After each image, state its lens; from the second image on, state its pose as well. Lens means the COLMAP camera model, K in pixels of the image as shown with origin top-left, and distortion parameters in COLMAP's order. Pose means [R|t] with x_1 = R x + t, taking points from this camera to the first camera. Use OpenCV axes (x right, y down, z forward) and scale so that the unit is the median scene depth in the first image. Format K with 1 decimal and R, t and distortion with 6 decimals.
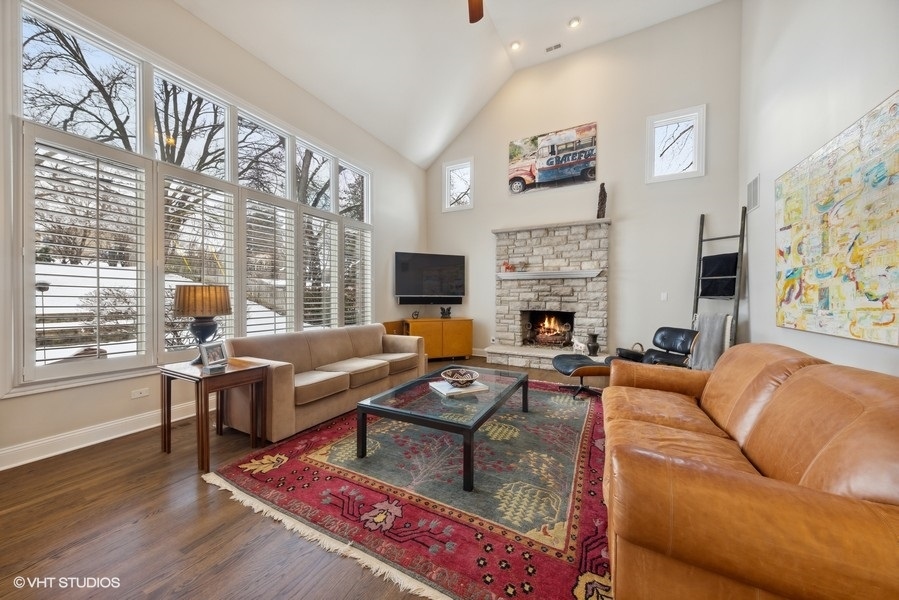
lens RADIAL K [[307.8, 0, 449.4], [0, 307.8, 300.8], [0, 0, 1]] dist [0.014498, 0.000088]
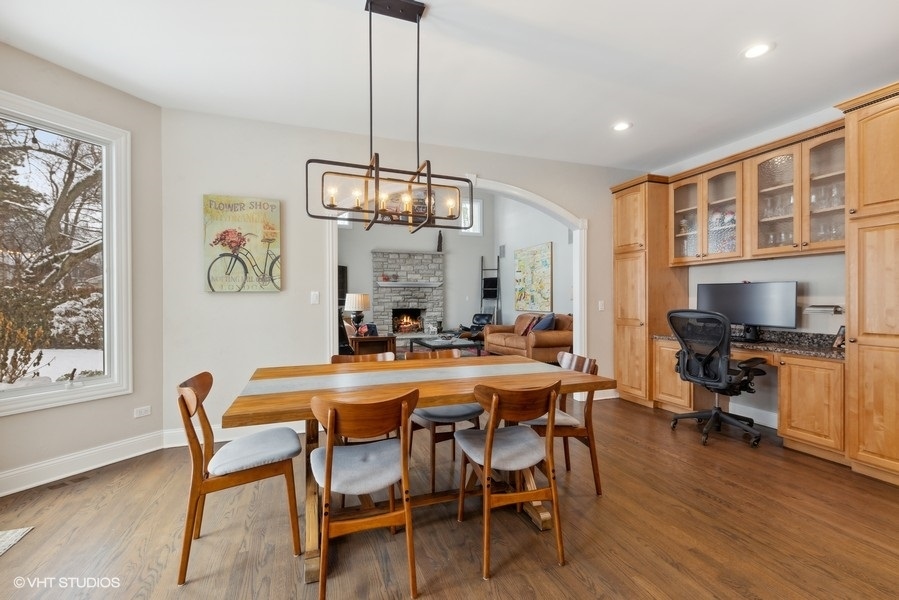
lens RADIAL K [[388.6, 0, 450.3], [0, 388.6, 300.8], [0, 0, 1]] dist [0.000548, 0.000113]
pose [[0.686637, -0.008010, 0.726956, -0.986598], [0.015702, 0.999869, -0.003815, 0.006145], [-0.726831, 0.014034, 0.686673, -0.467905]]
